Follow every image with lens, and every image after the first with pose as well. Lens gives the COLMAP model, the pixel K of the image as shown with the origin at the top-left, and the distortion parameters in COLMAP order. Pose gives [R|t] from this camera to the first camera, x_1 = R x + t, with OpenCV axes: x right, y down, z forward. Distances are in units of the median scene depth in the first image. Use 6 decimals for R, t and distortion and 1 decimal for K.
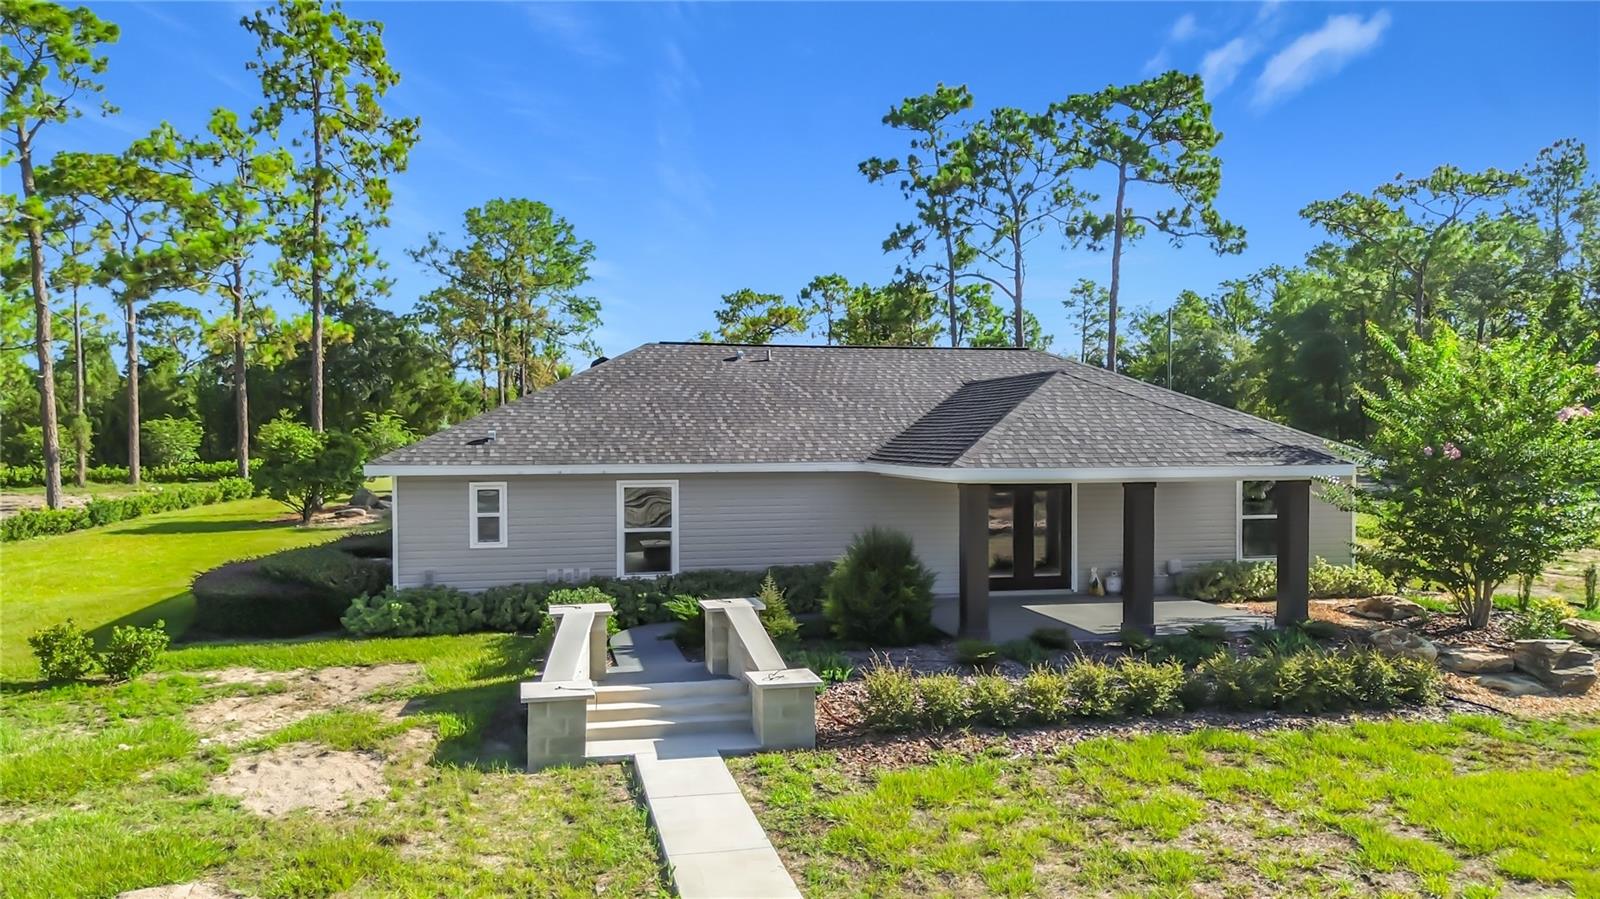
lens RADIAL K [[1129.7, 0, 809.8], [0, 1129.7, 459.7], [0, 0, 1]] dist [0.094368, -0.091136]
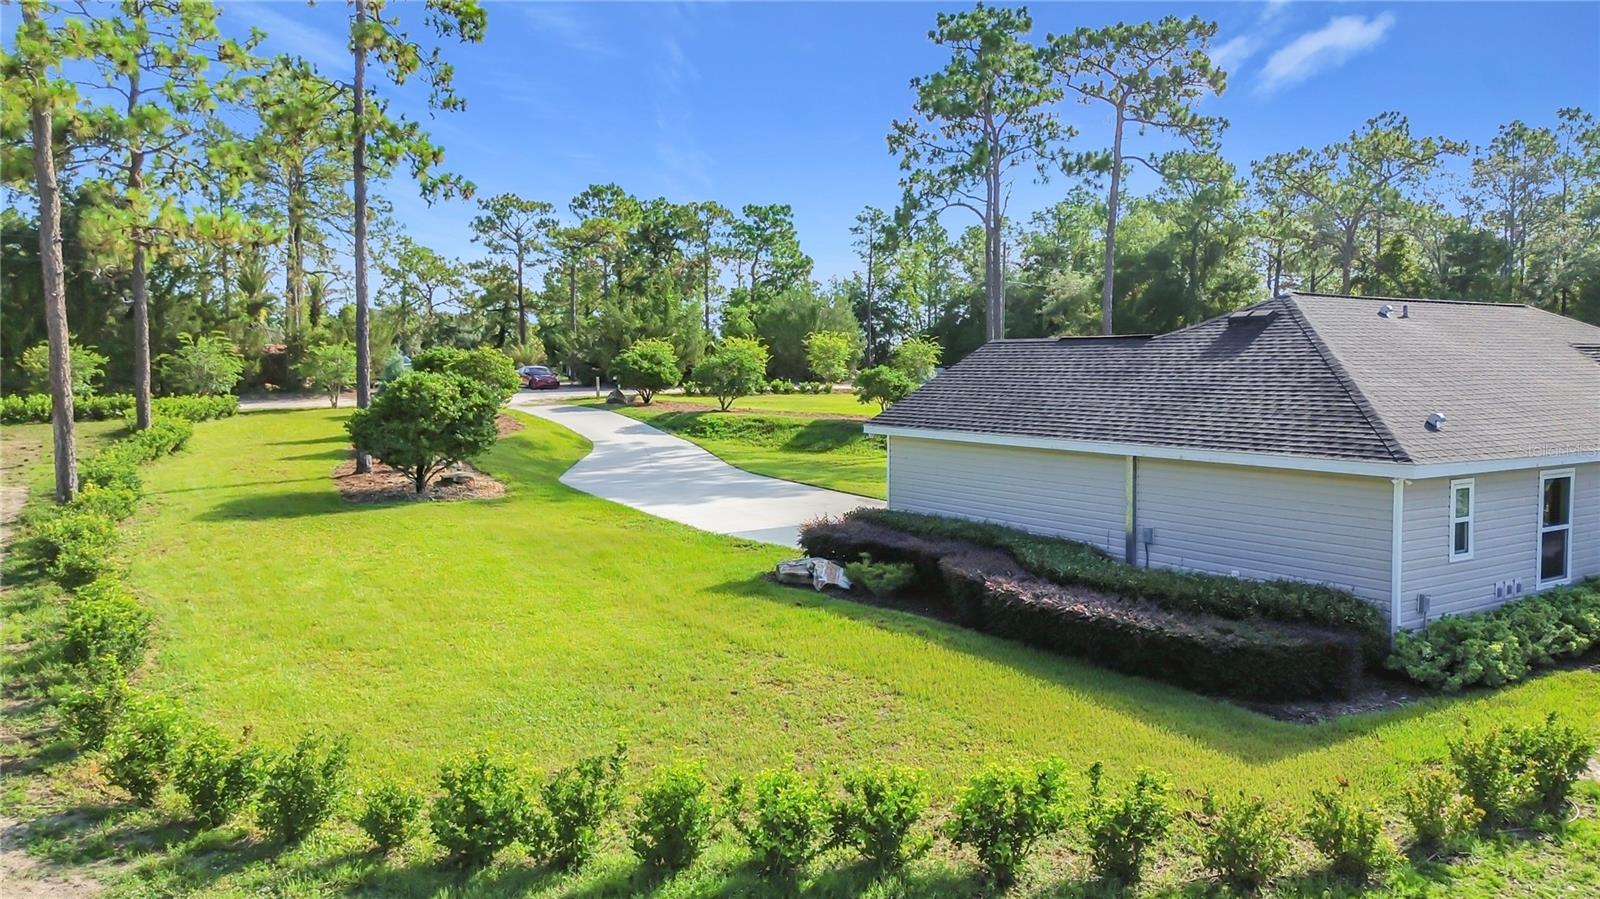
lens RADIAL K [[1126.5, 0, 800.0], [0, 1126.5, 449.5], [0, 0, 1]] dist [0.072185, -0.061976]
pose [[0.937797, -0.019979, 0.346609, -0.956538], [-0.002573, 0.997915, 0.064483, -0.049741], [-0.347175, -0.061364, 0.935791, 0.390806]]
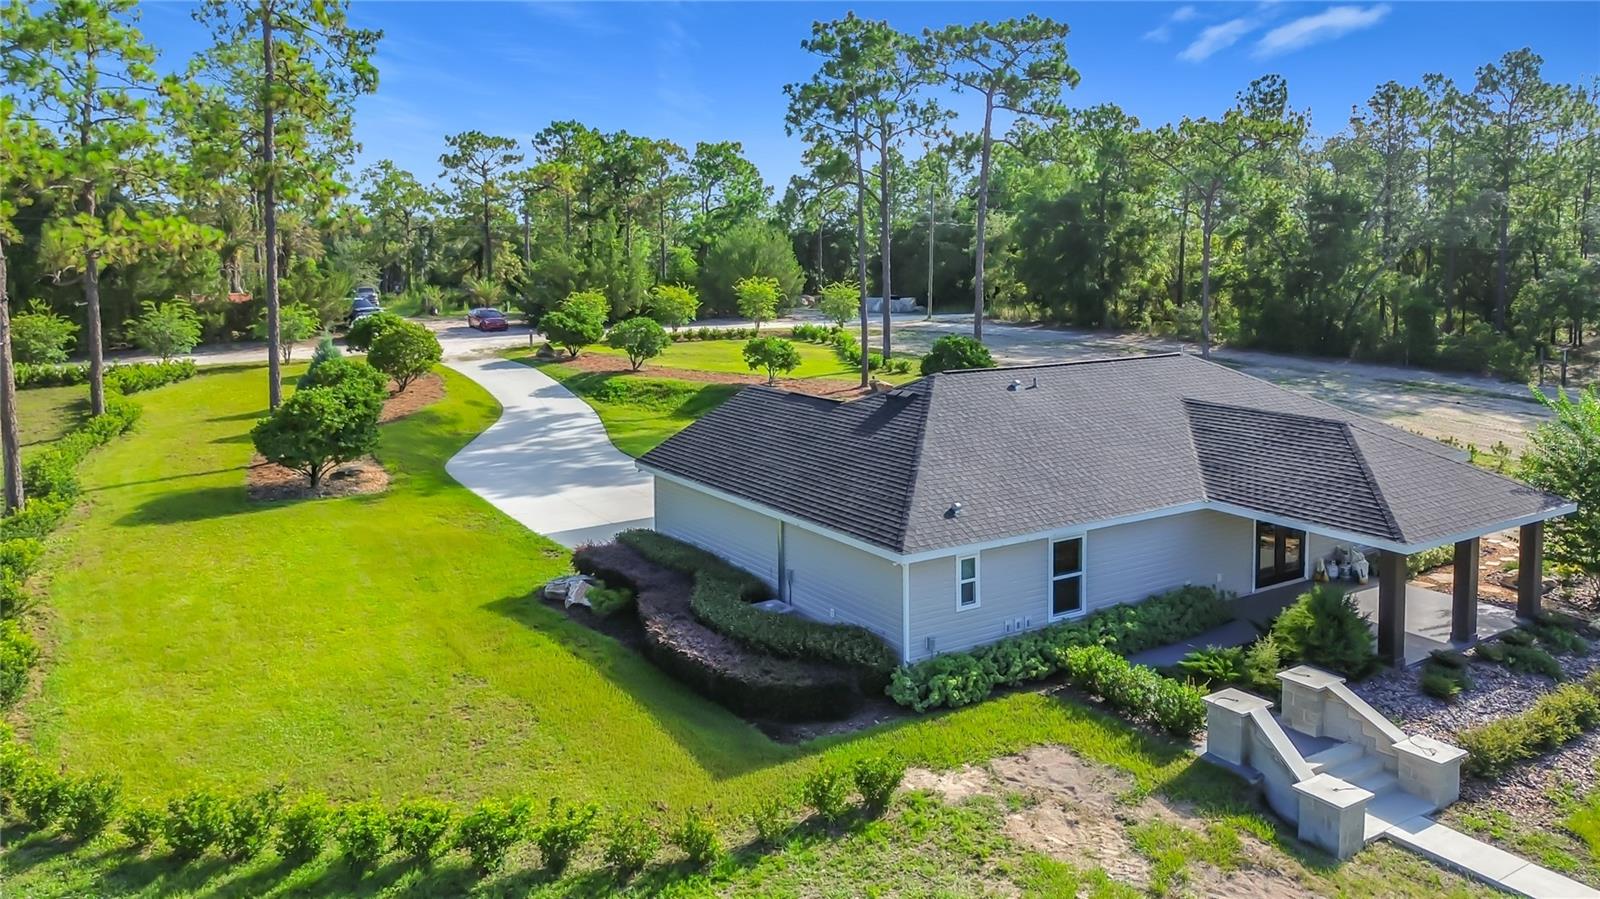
lens RADIAL K [[1138.4, 0, 797.5], [0, 1138.4, 348.7], [0, 0, 1]] dist [0.061264, -0.049715]
pose [[0.941507, -0.027082, 0.335905, -0.783936], [0.002511, 0.997302, 0.073369, -0.254957], [-0.336985, -0.068234, 0.939034, 0.002717]]
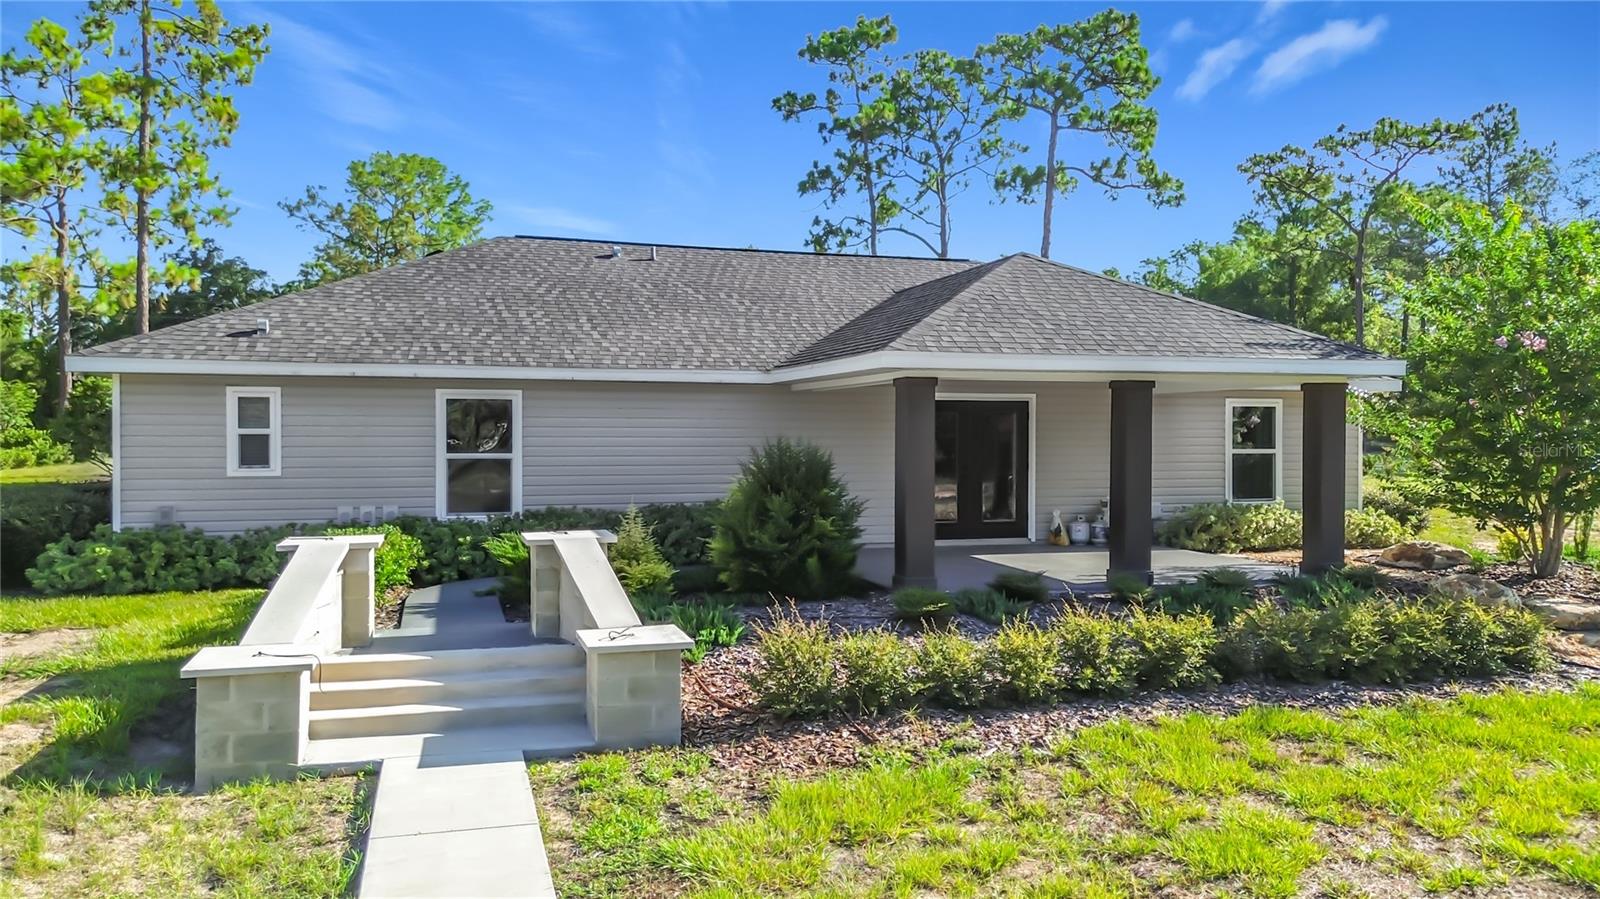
lens RADIAL K [[1126.5, 0, 800.0], [0, 1126.5, 449.5], [0, 0, 1]] dist [0.072185, -0.061976]
pose [[0.997987, 0.002892, 0.063357, 0.020746], [-0.002745, 0.999993, -0.002414, 0.058133], [-0.063364, 0.002236, 0.997988, 0.234408]]
